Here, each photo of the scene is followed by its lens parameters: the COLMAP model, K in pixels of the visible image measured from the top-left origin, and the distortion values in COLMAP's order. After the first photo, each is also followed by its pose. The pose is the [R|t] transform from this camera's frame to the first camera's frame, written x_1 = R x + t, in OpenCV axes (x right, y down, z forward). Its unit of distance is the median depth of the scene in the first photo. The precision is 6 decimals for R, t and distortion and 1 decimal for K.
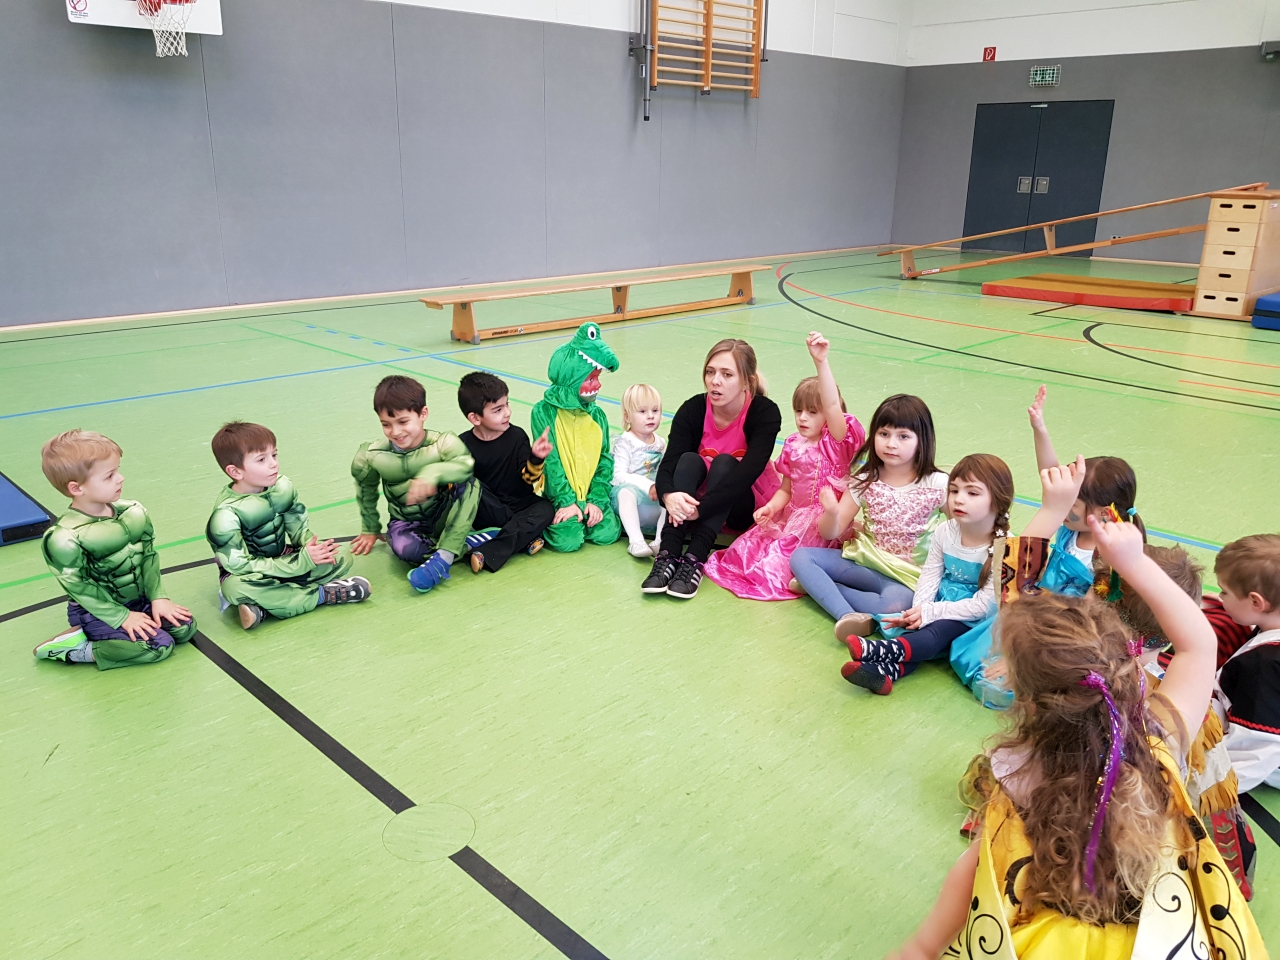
lens RADIAL K [[1005.2, 0, 620.0], [0, 1005.2, 471.8], [0, 0, 1]] dist [0.010504, -0.007294]
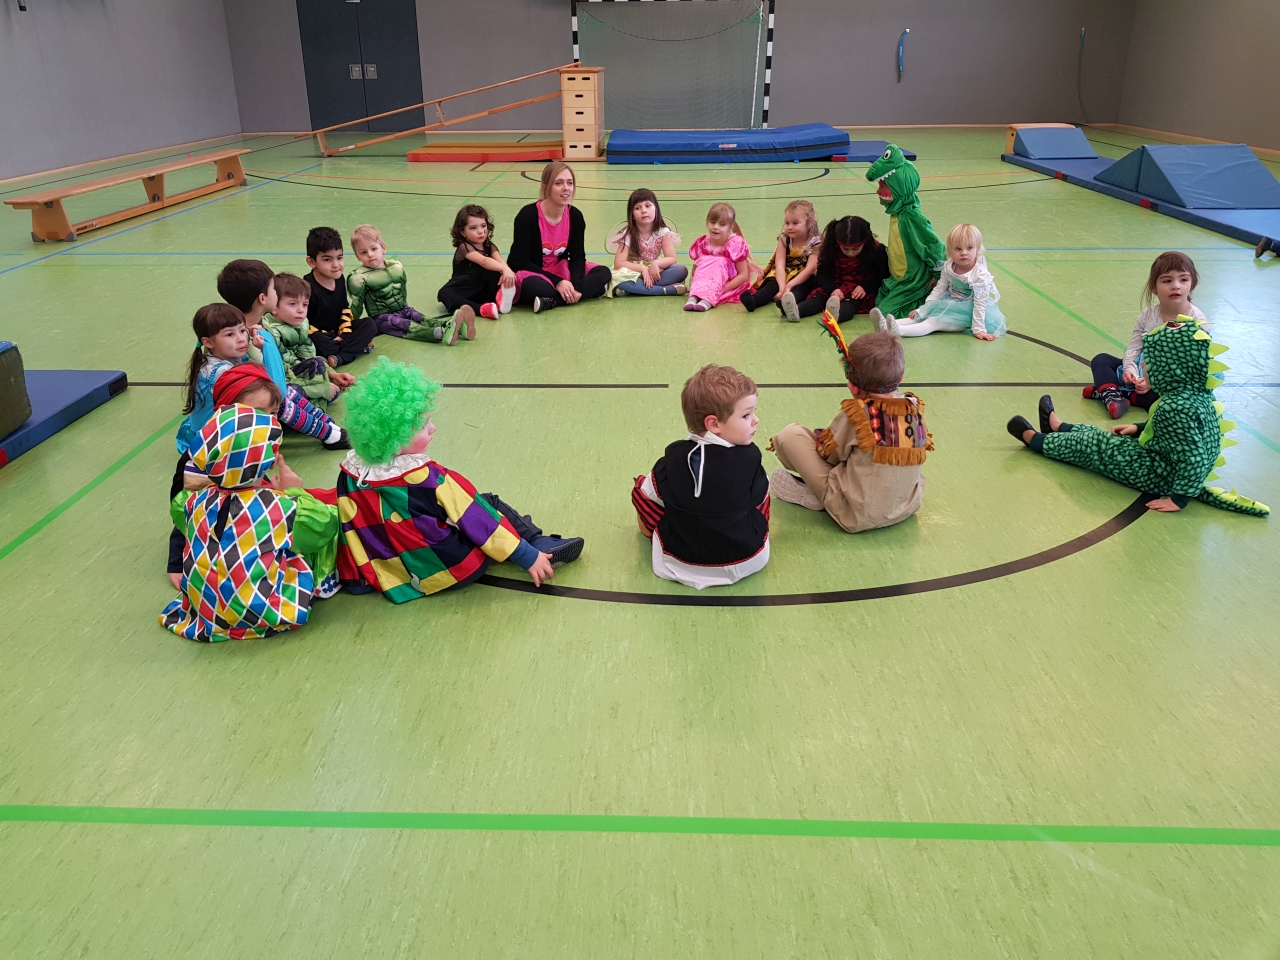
lens RADIAL K [[988.2, 0, 617.6], [0, 988.2, 456.4], [0, 0, 1]] dist [0.091417, -0.169297]
pose [[0.728844, -0.272392, 0.628163, -0.264037], [0.219901, 0.961977, 0.161998, 0.023508], [-0.648406, 0.020062, 0.761031, -0.068579]]
